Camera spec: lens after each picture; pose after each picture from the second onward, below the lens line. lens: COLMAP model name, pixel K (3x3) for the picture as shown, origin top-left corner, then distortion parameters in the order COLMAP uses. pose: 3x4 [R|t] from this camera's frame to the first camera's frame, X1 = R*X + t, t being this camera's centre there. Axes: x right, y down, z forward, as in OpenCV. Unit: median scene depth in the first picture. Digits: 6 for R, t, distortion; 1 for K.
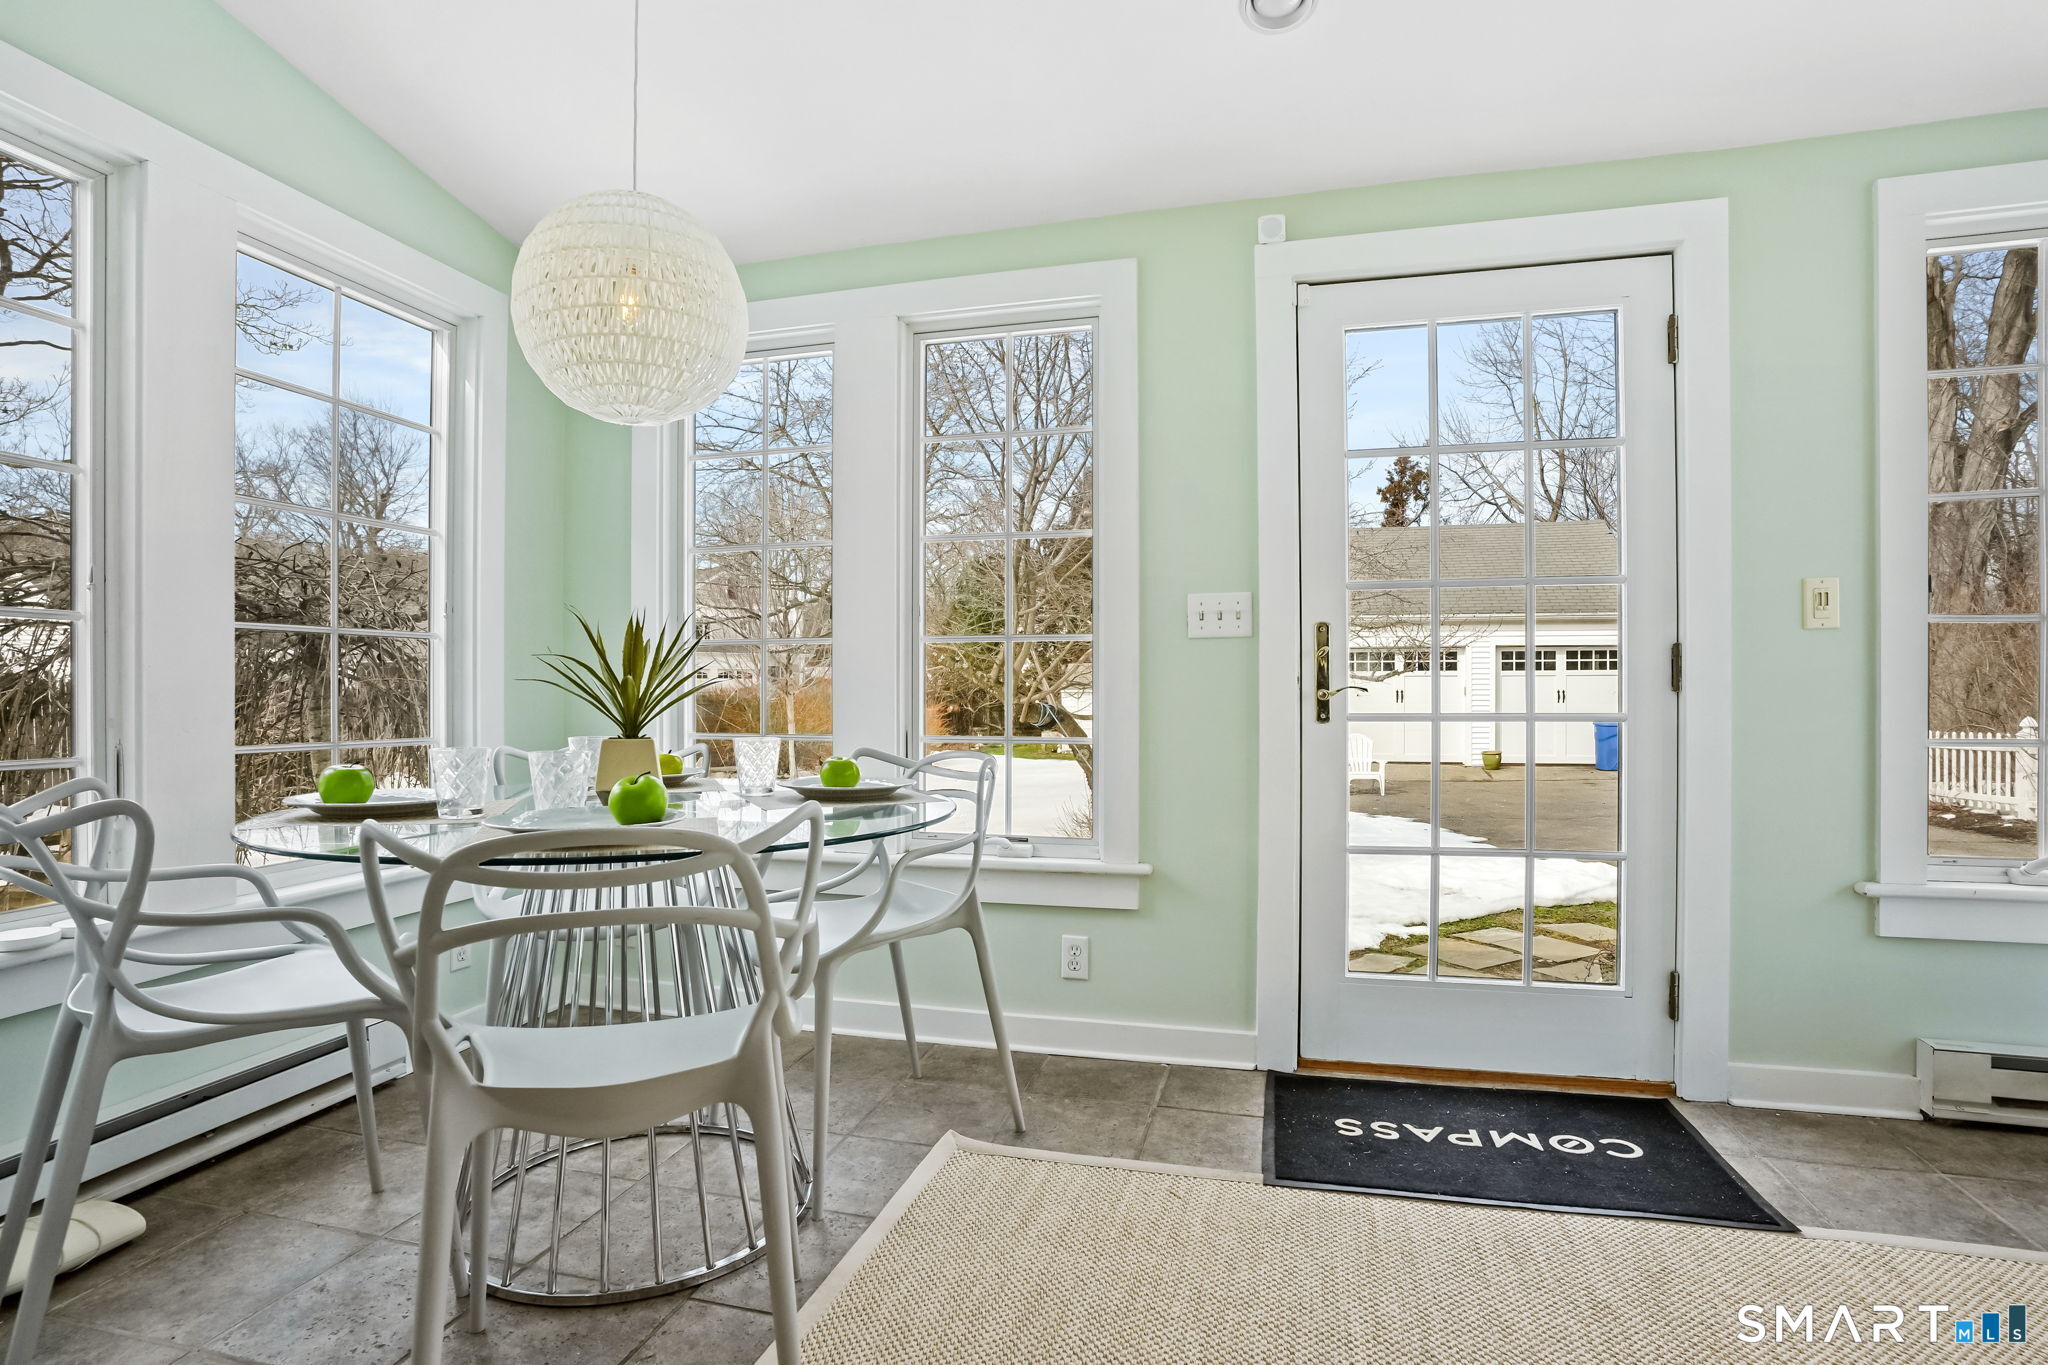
lens RADIAL K [[1010.3, 0, 1028.7], [0, 1010.3, 696.8], [0, 0, 1]] dist [-0.061612, 0.026361]
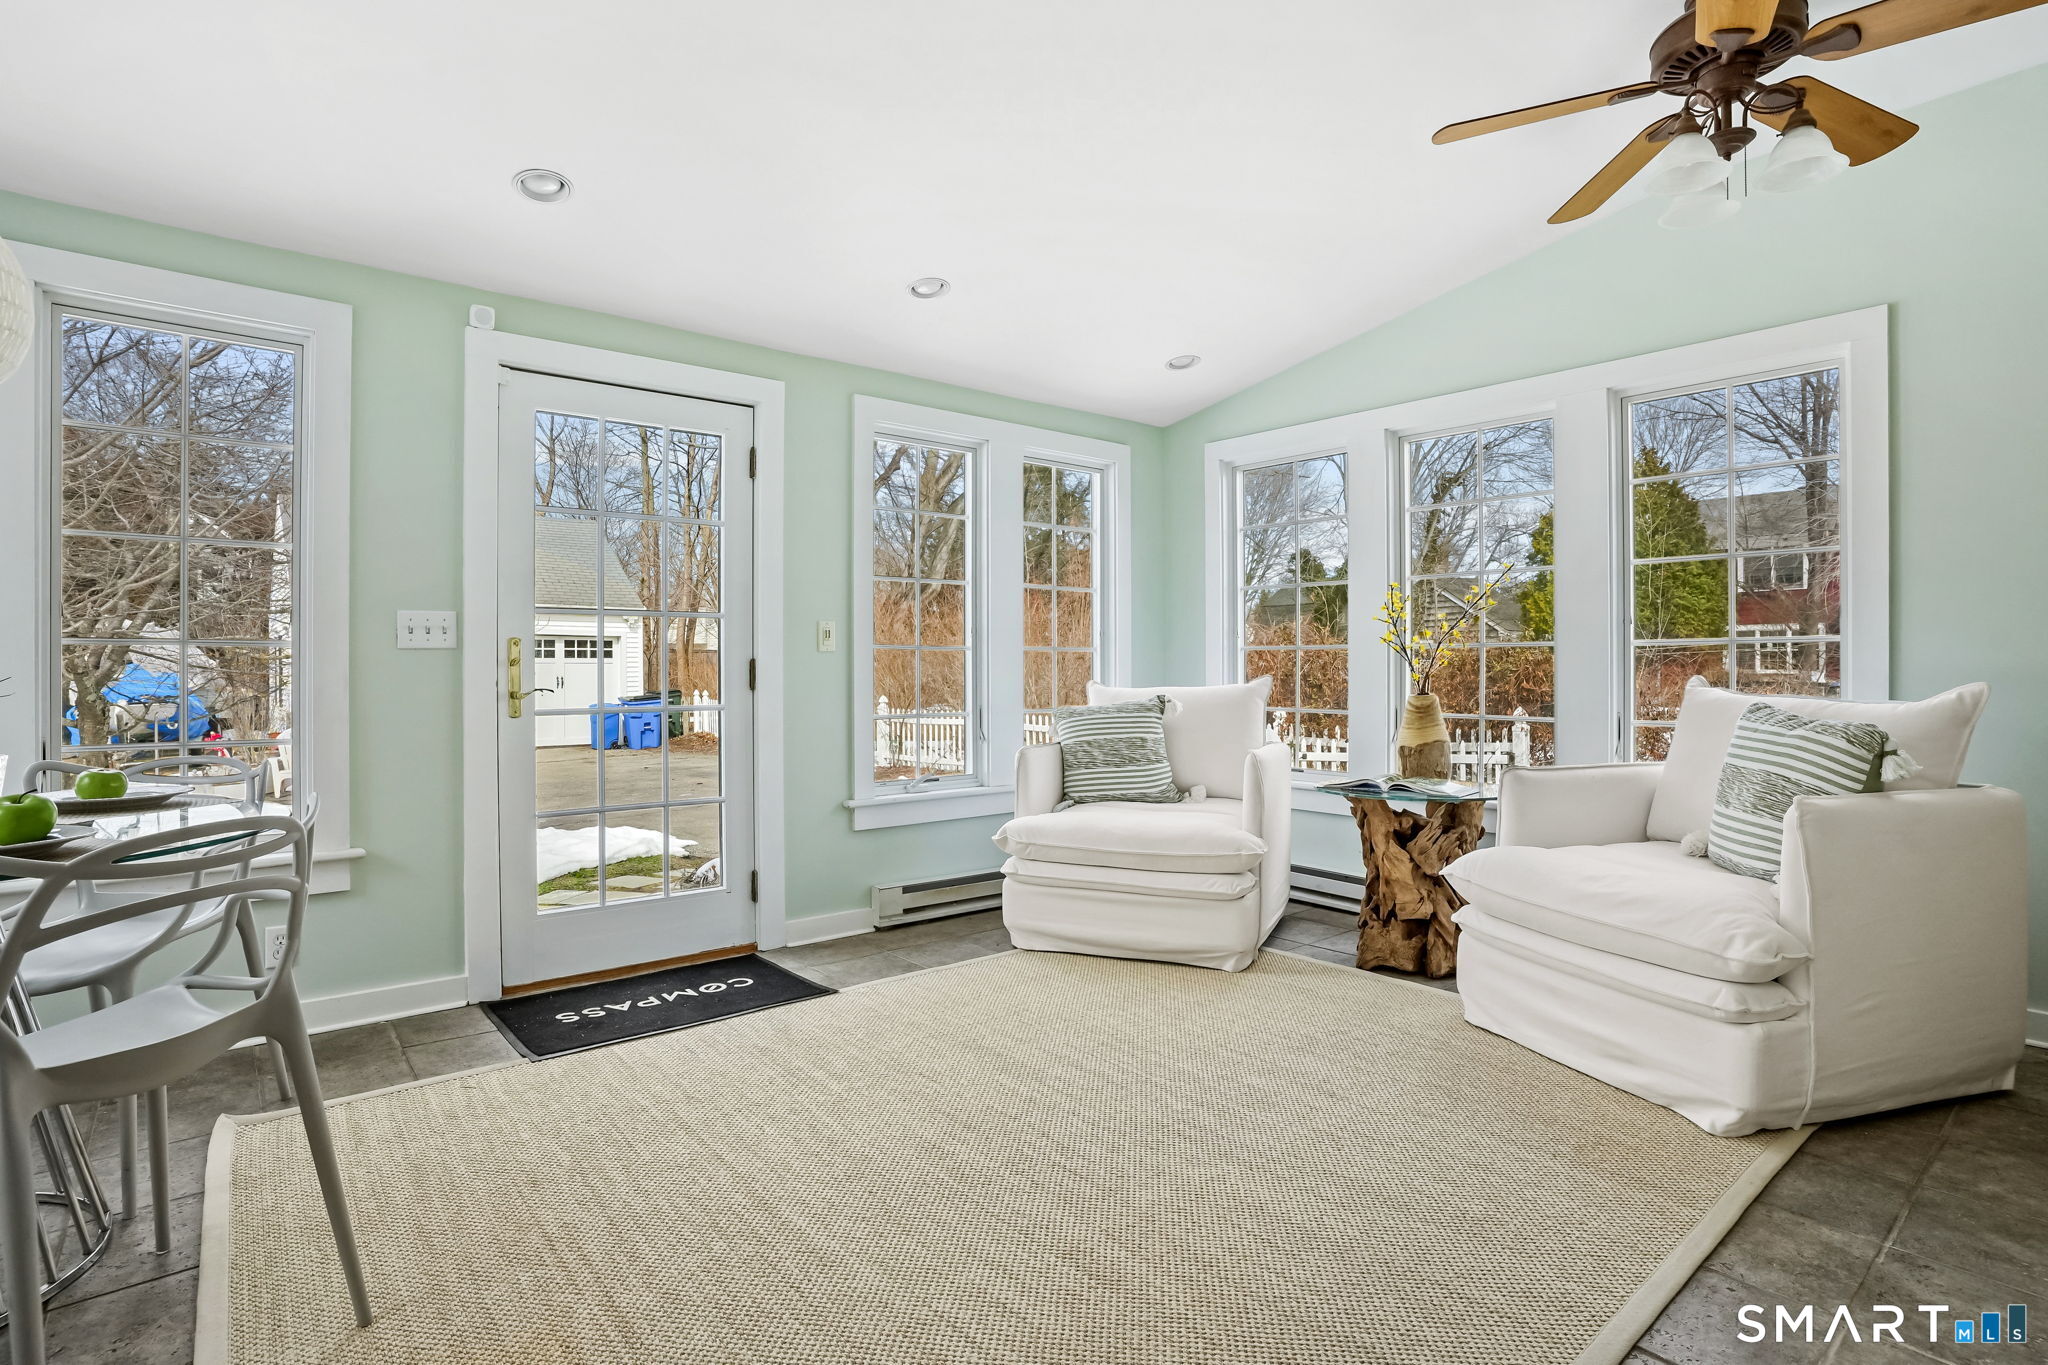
lens RADIAL K [[1010.3, 0, 1022.1], [0, 1010.3, 674.5], [0, 0, 1]] dist [-0.061612, 0.026361]
pose [[0.585958, -0.001165, 0.810341, -0.394649], [0.006121, 0.999977, -0.002989, -0.023417], [-0.810318, 0.006712, 0.585952, -0.281159]]
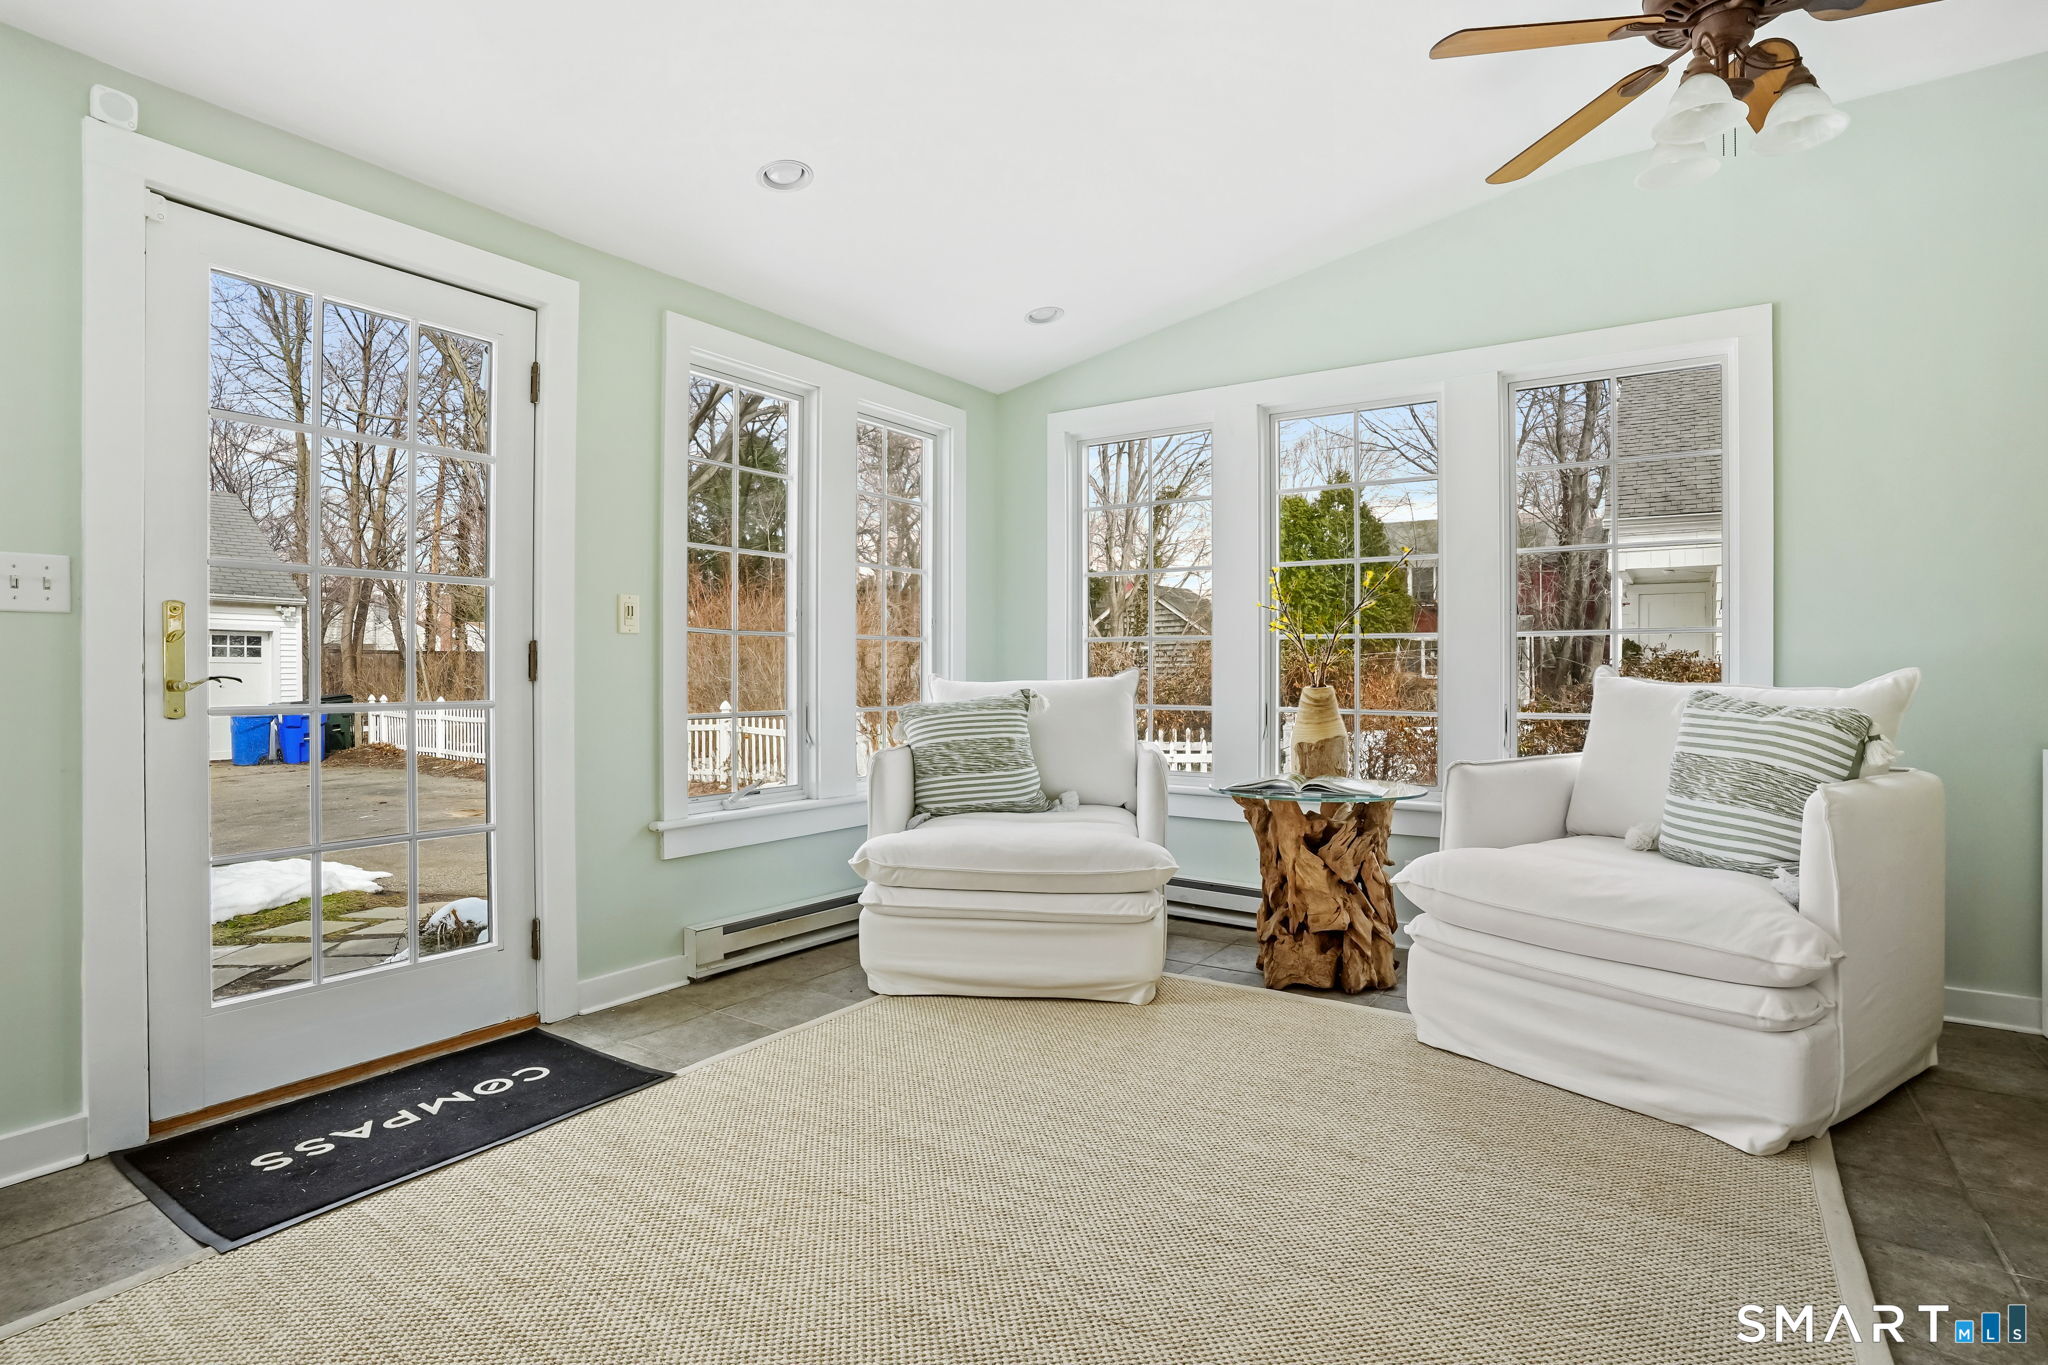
lens RADIAL K [[1010.3, 0, 1024.3], [0, 1010.3, 679.6], [0, 0, 1]] dist [-0.061612, 0.026361]
pose [[0.340017, 0.000007, 0.940419, -0.275688], [0.005100, 0.999985, -0.001851, -0.002148], [-0.940405, 0.005425, 0.340012, 0.046351]]
